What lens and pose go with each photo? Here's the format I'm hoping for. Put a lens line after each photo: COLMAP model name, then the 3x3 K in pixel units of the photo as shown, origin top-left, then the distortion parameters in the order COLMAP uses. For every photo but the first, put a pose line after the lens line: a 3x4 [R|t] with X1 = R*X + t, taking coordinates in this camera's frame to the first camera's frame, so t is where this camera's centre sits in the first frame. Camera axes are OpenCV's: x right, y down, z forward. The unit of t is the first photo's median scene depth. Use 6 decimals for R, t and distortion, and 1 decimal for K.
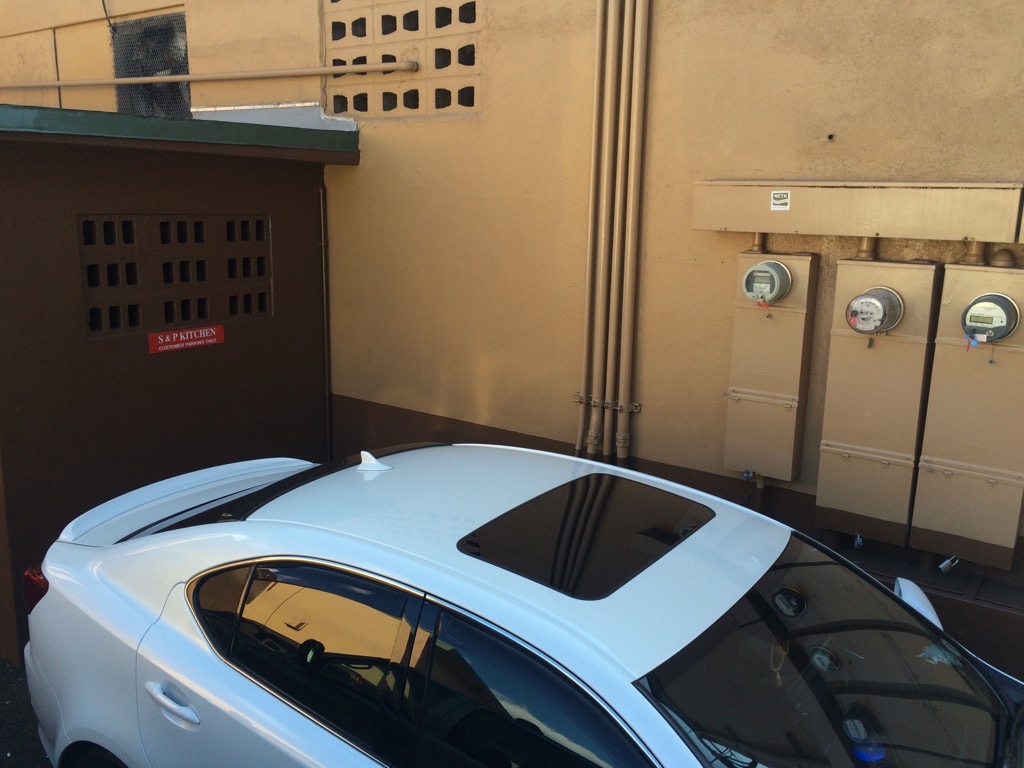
lens RADIAL K [[877.0, 0, 512.6], [0, 877.0, 380.2], [0, 0, 1]] dist [0.060859, -0.083589]
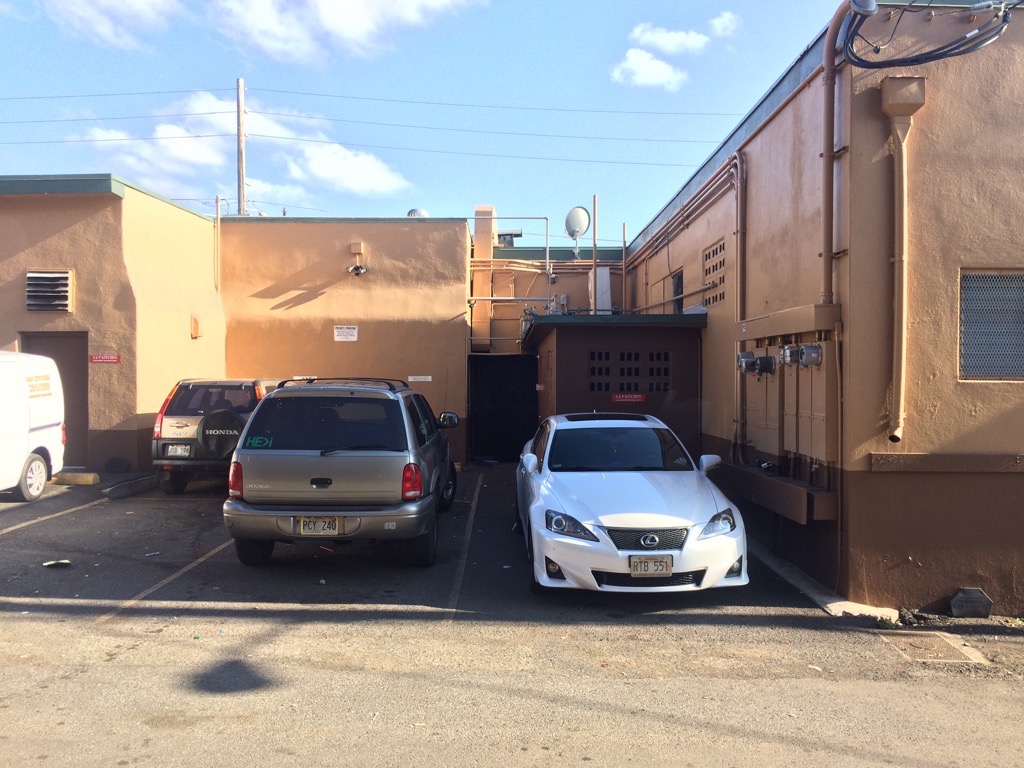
lens RADIAL K [[877.0, 0, 515.3], [0, 877.0, 382.5], [0, 0, 1]] dist [0.060859, -0.083589]
pose [[0.606701, -0.012256, -0.794835, 1.436641], [-0.158157, 0.978031, -0.135802, 0.301641], [0.779038, 0.208100, 0.591434, -0.745175]]
